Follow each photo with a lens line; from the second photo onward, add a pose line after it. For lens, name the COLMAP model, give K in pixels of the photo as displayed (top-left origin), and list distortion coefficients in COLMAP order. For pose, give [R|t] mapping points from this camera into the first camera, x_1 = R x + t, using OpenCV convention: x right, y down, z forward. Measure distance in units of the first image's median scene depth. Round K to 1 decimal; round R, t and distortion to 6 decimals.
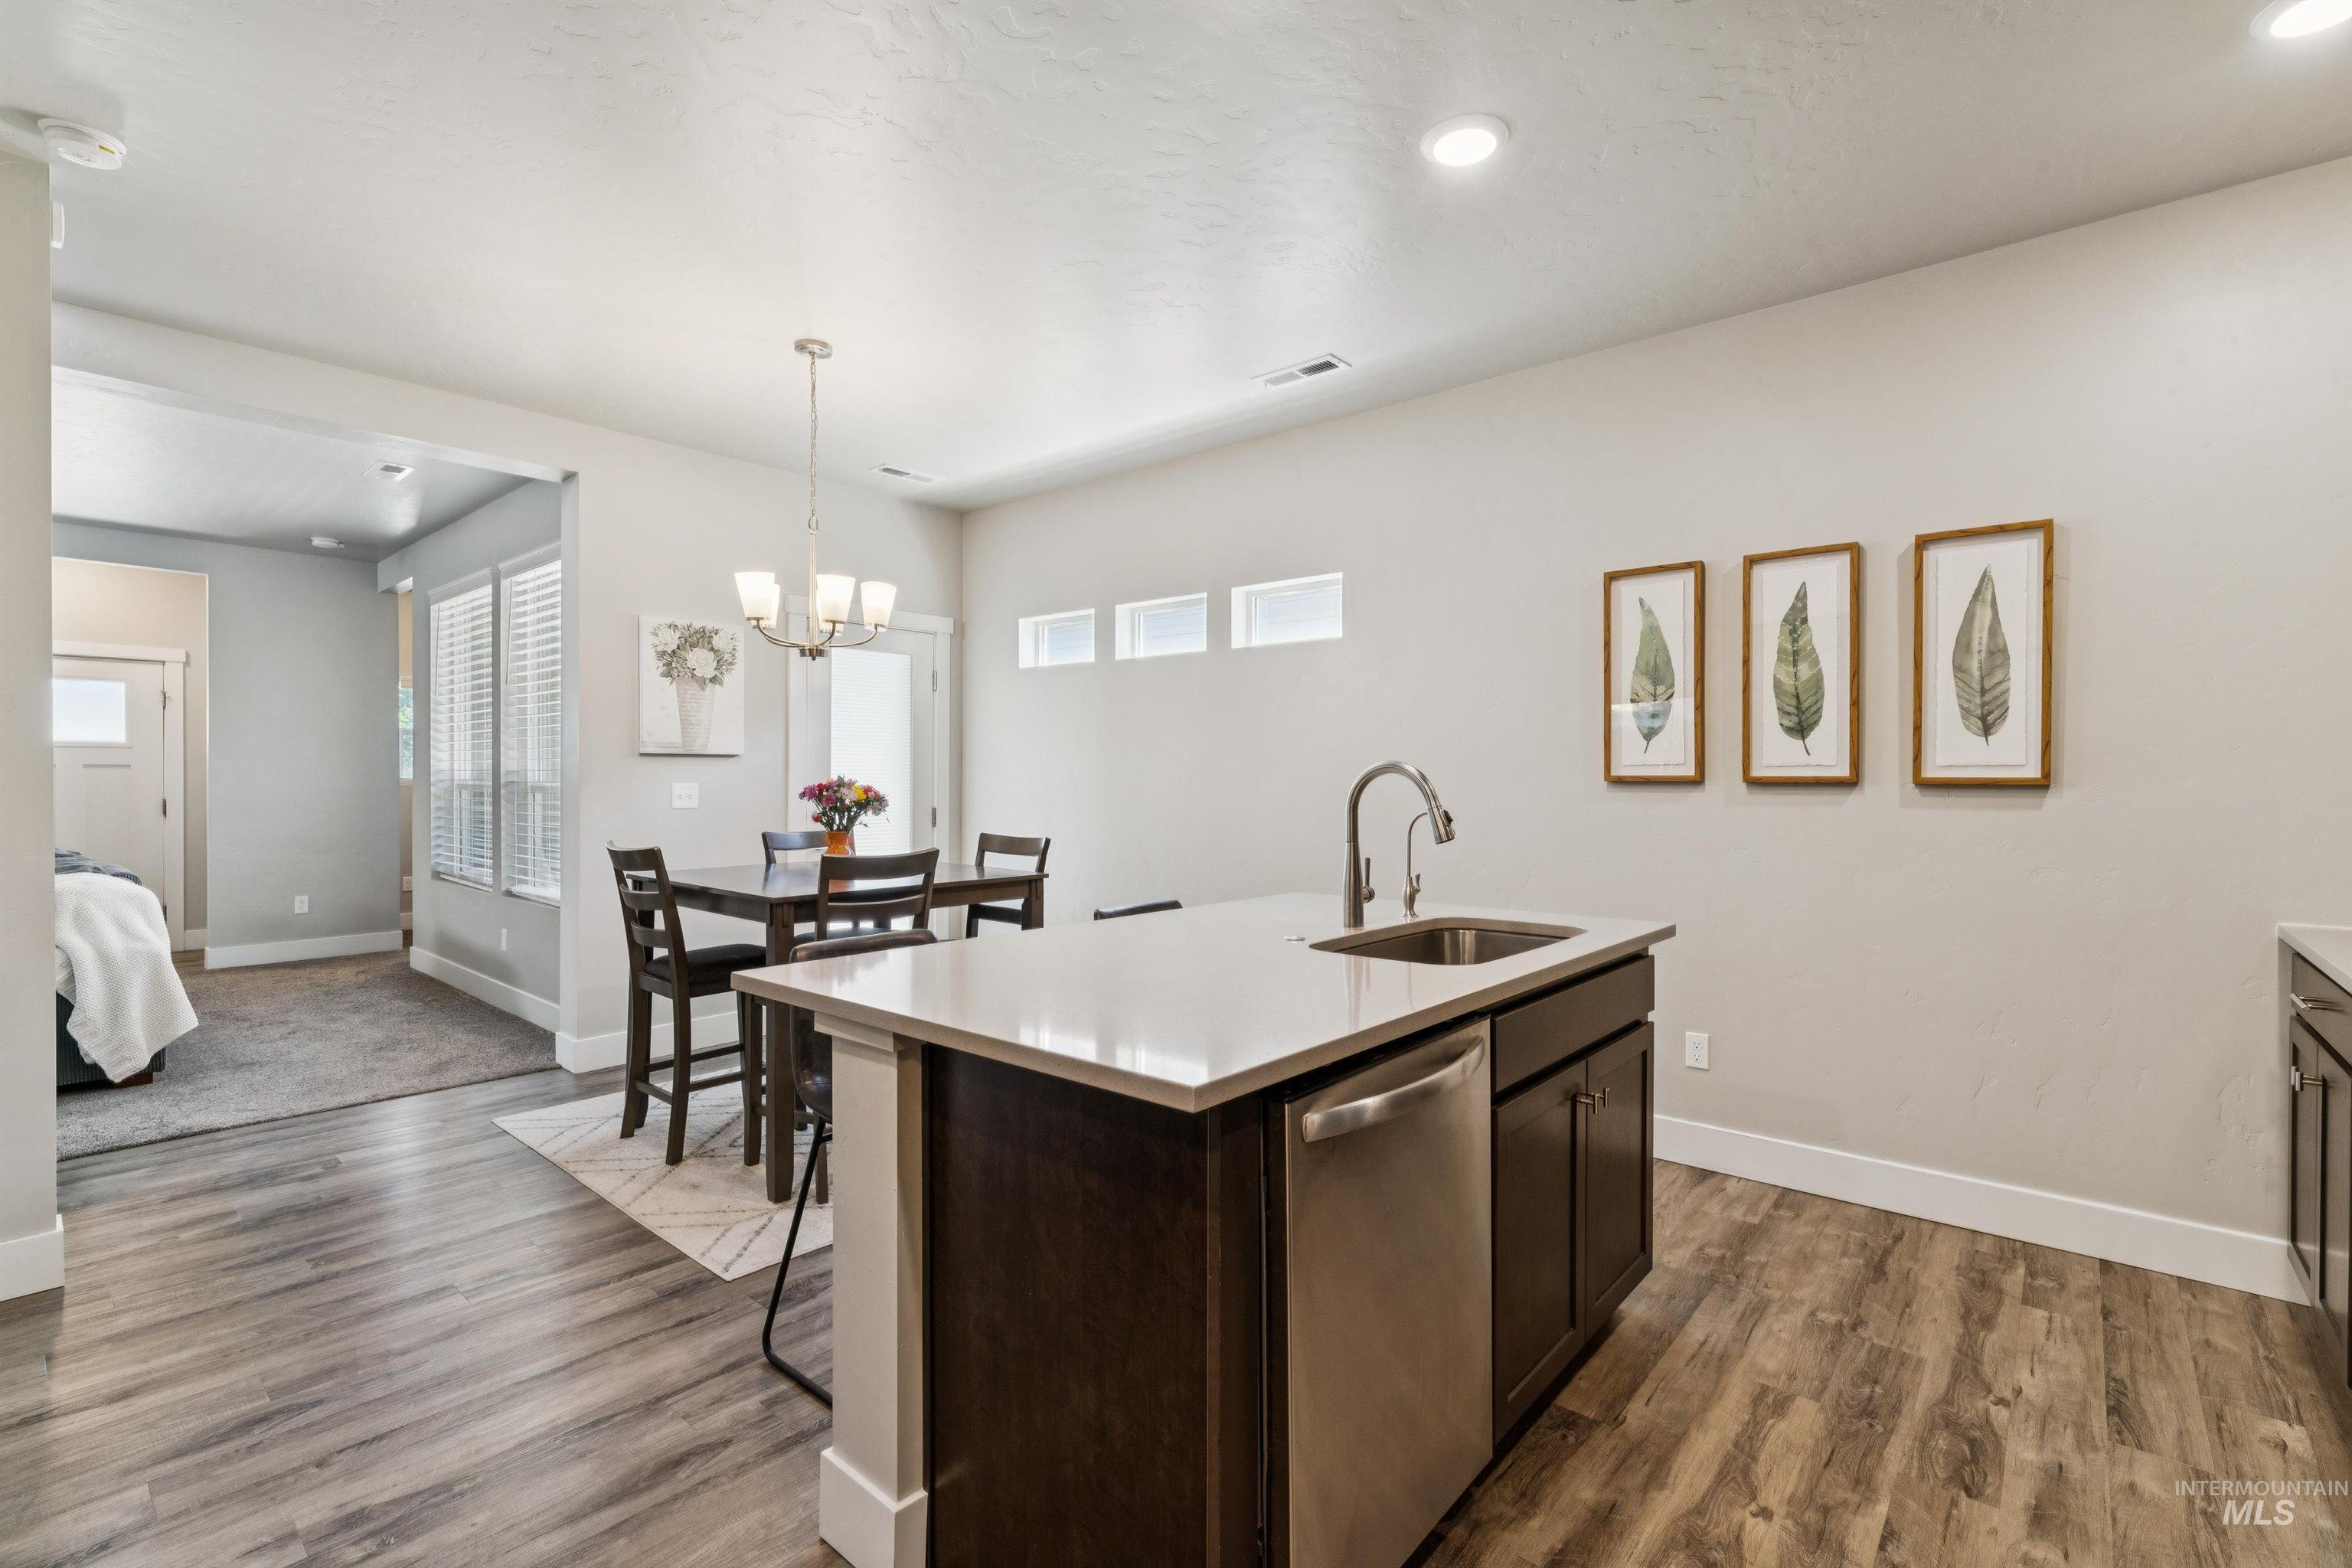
lens RADIAL K [[1040.4, 0, 1180.0], [0, 1040.4, 784.9], [0, 0, 1]] dist [-0.002101, 0.000034]
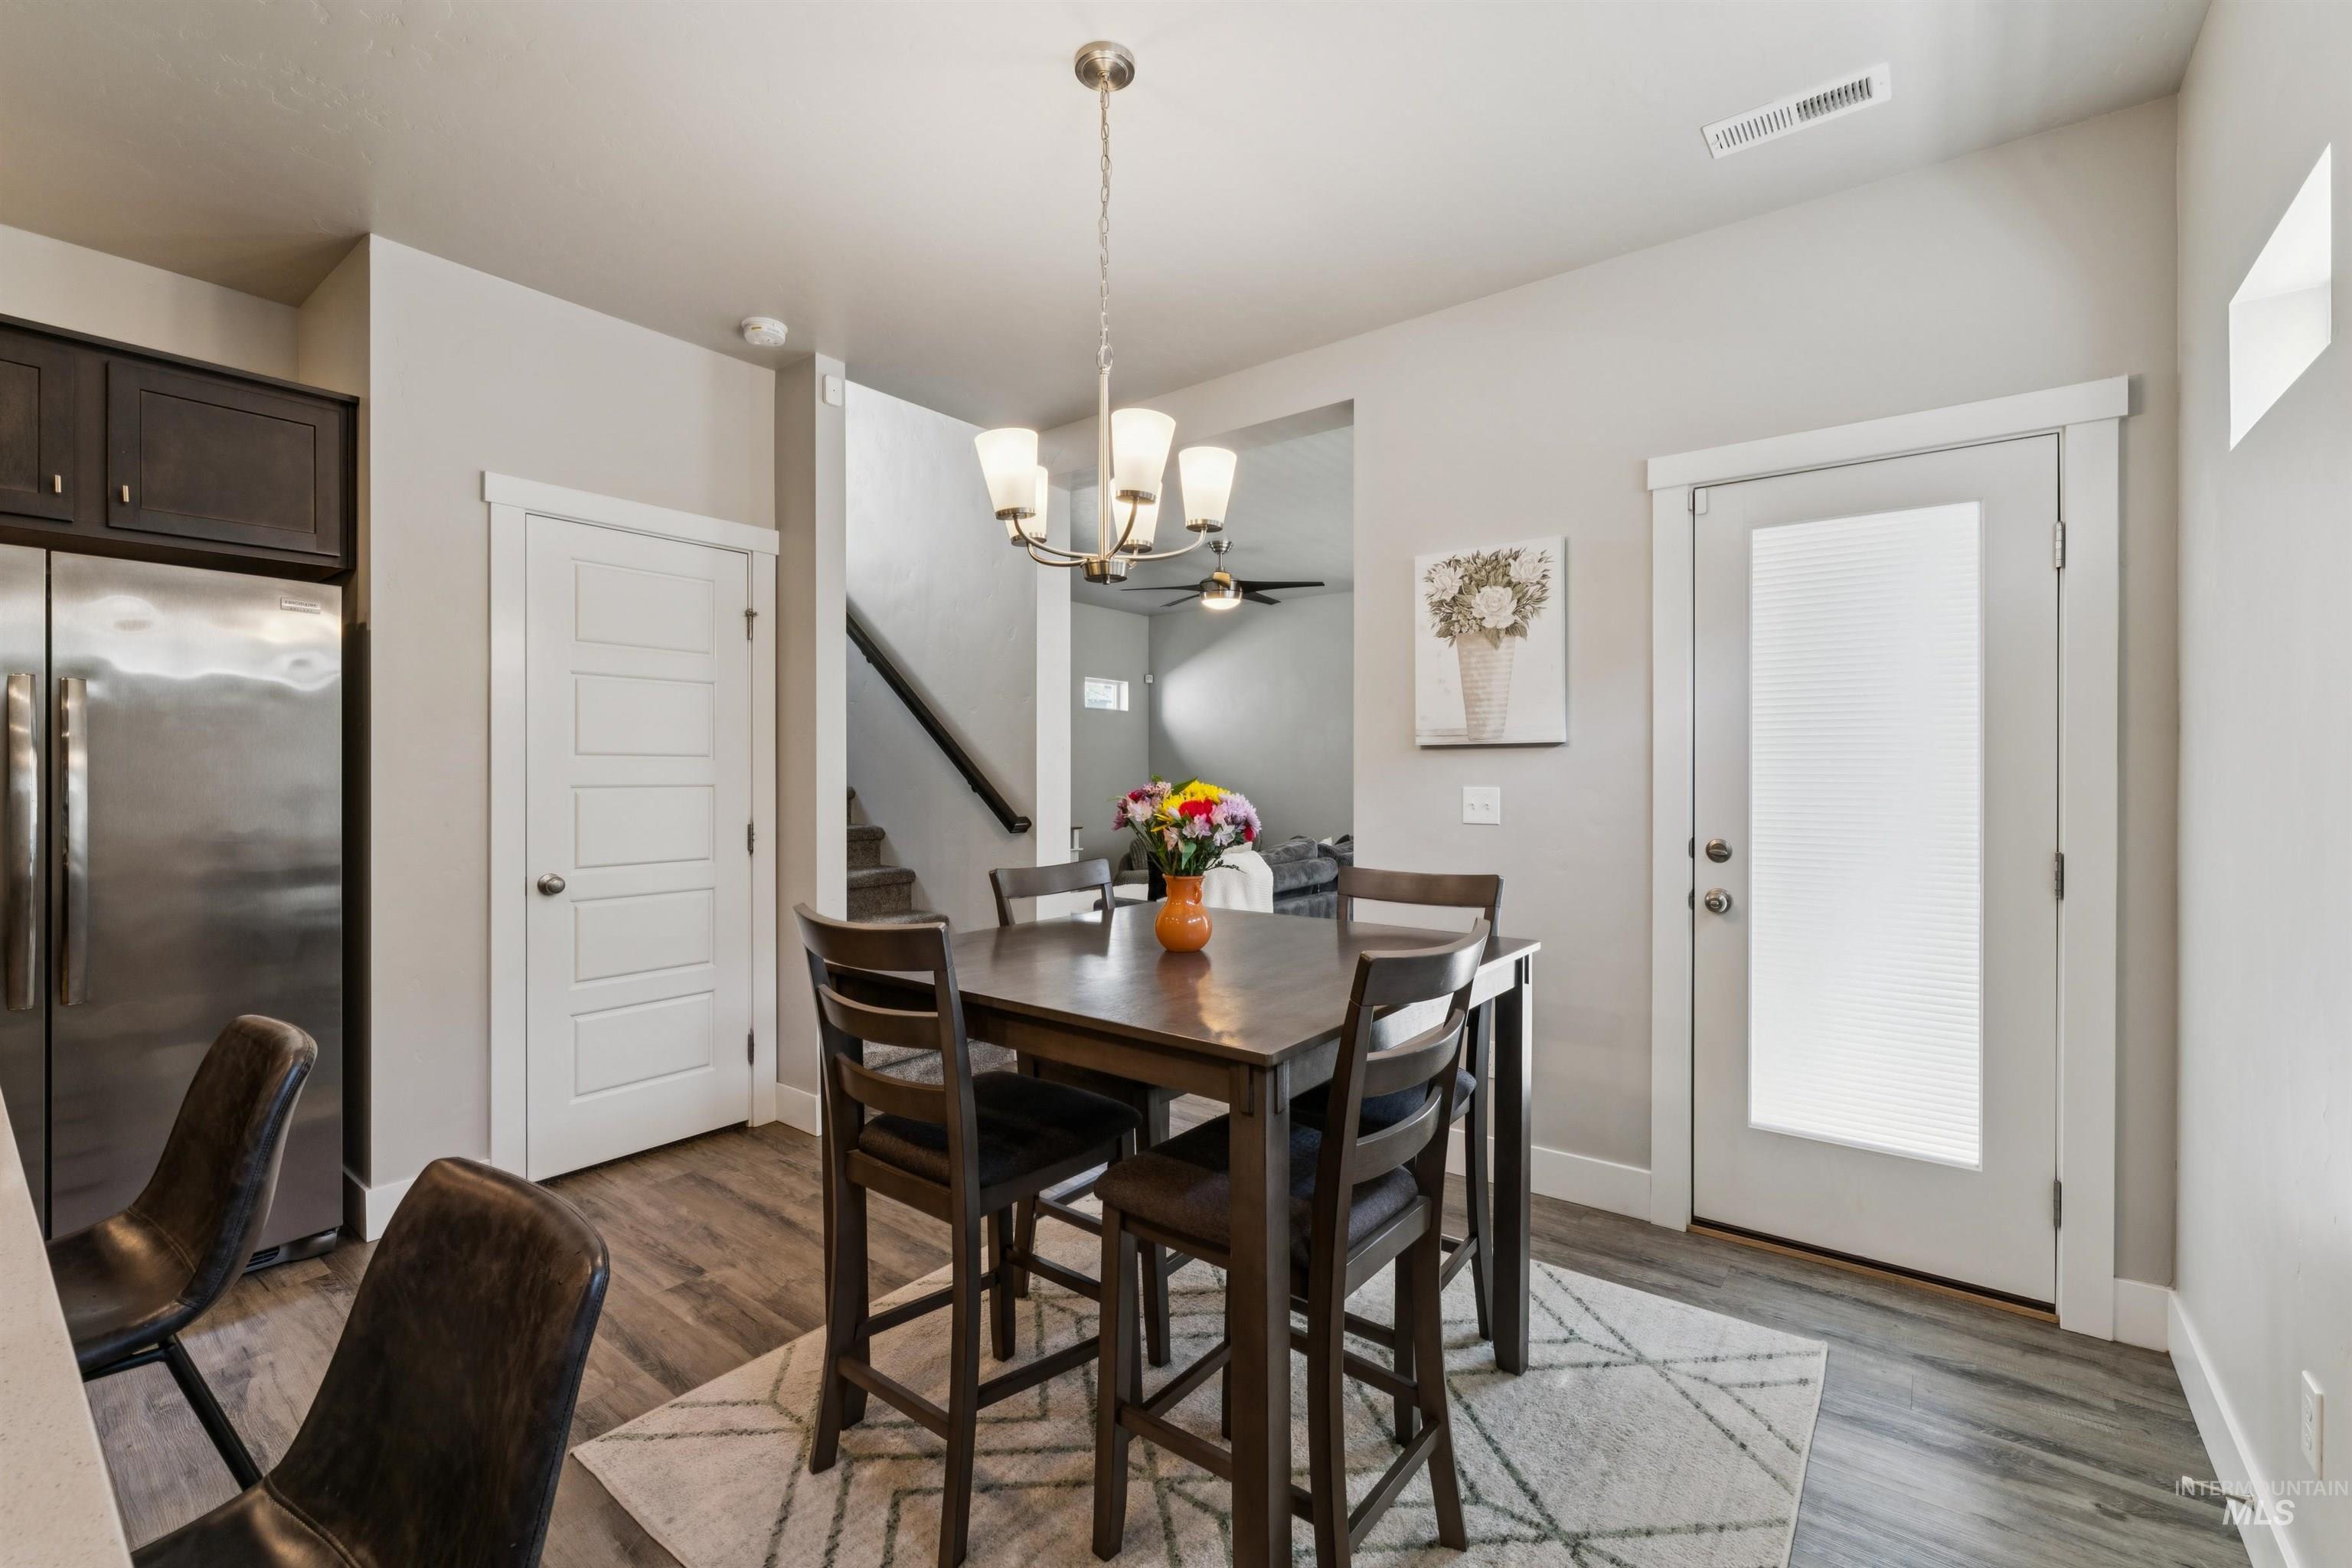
lens RADIAL K [[992.2, 0, 1181.1], [0, 992.2, 776.2], [0, 0, 1]] dist [-0.003523, 0.000396]
pose [[0.056132, -0.001520, -0.998422, 0.243648], [-0.006550, 0.999977, -0.001891, -0.009251], [0.998402, 0.006646, 0.056121, 1.129964]]
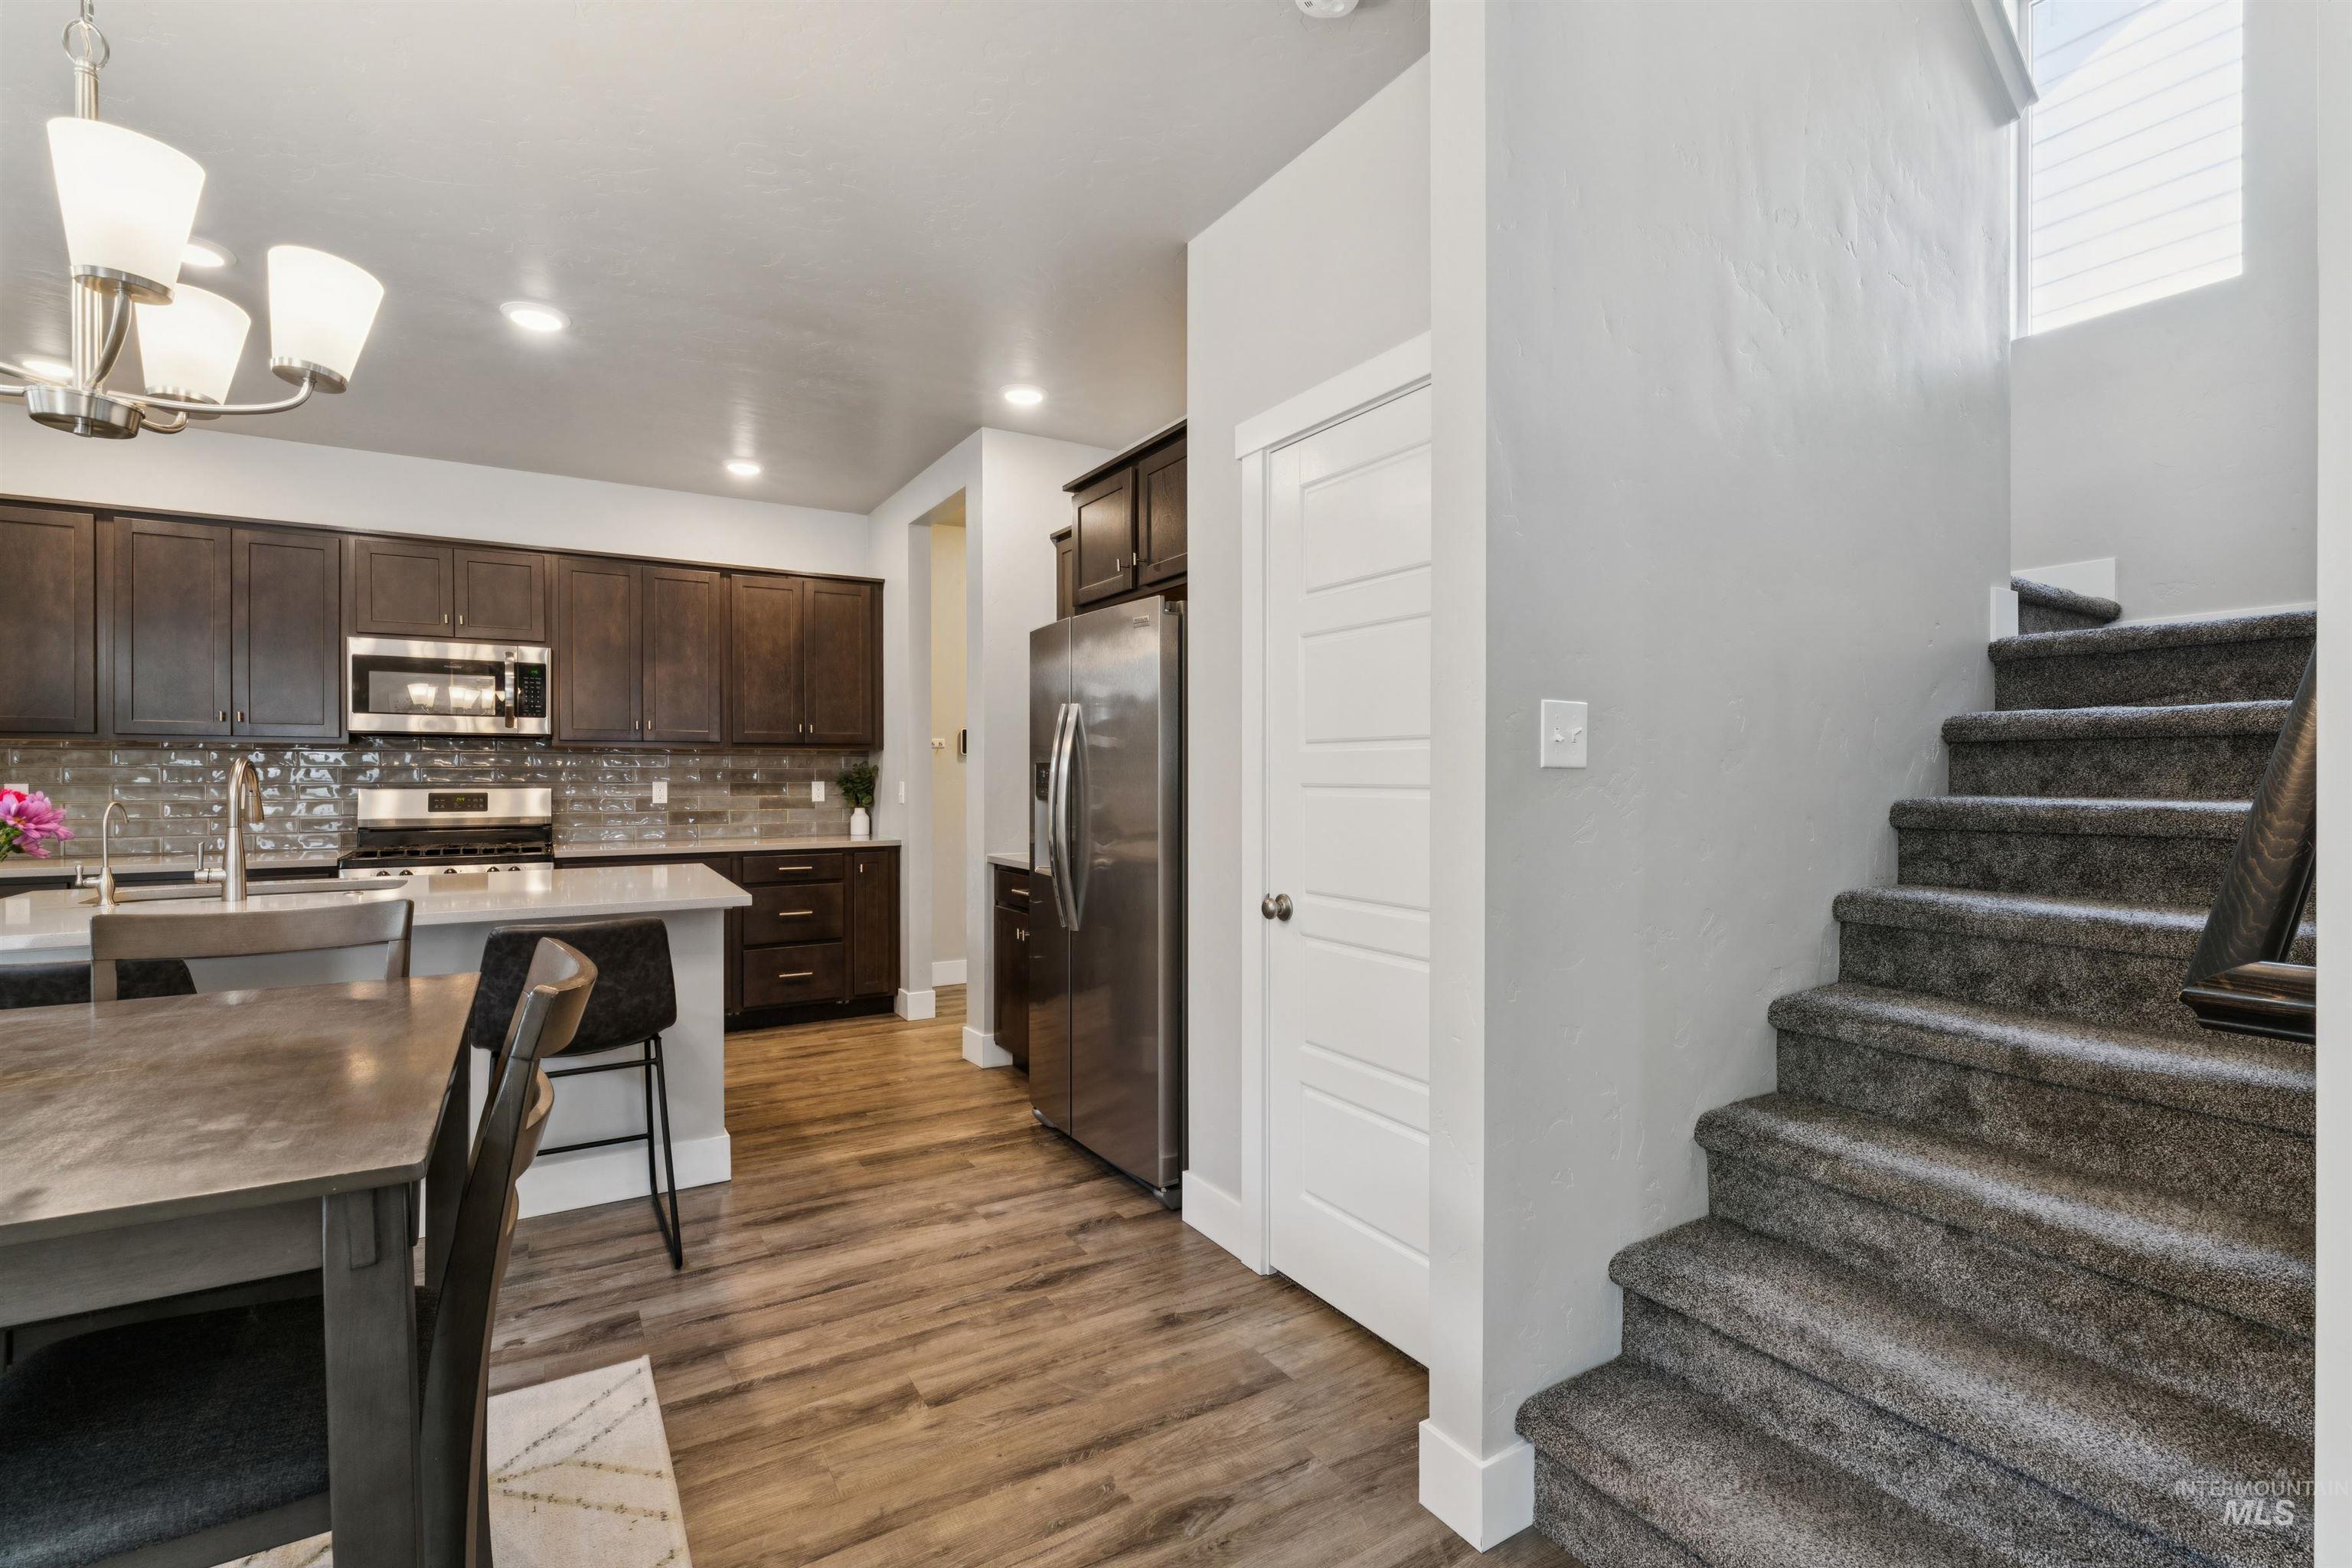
lens RADIAL K [[1053.0, 0, 1180.1], [0, 1053.0, 777.5], [0, 0, 1]] dist [-0.001580, -0.000218]
pose [[-0.953555, -0.004405, 0.301187, -0.901623], [-0.001193, 0.999940, 0.010848, -0.010383], [-0.301217, 0.009985, -0.953503, 1.368471]]
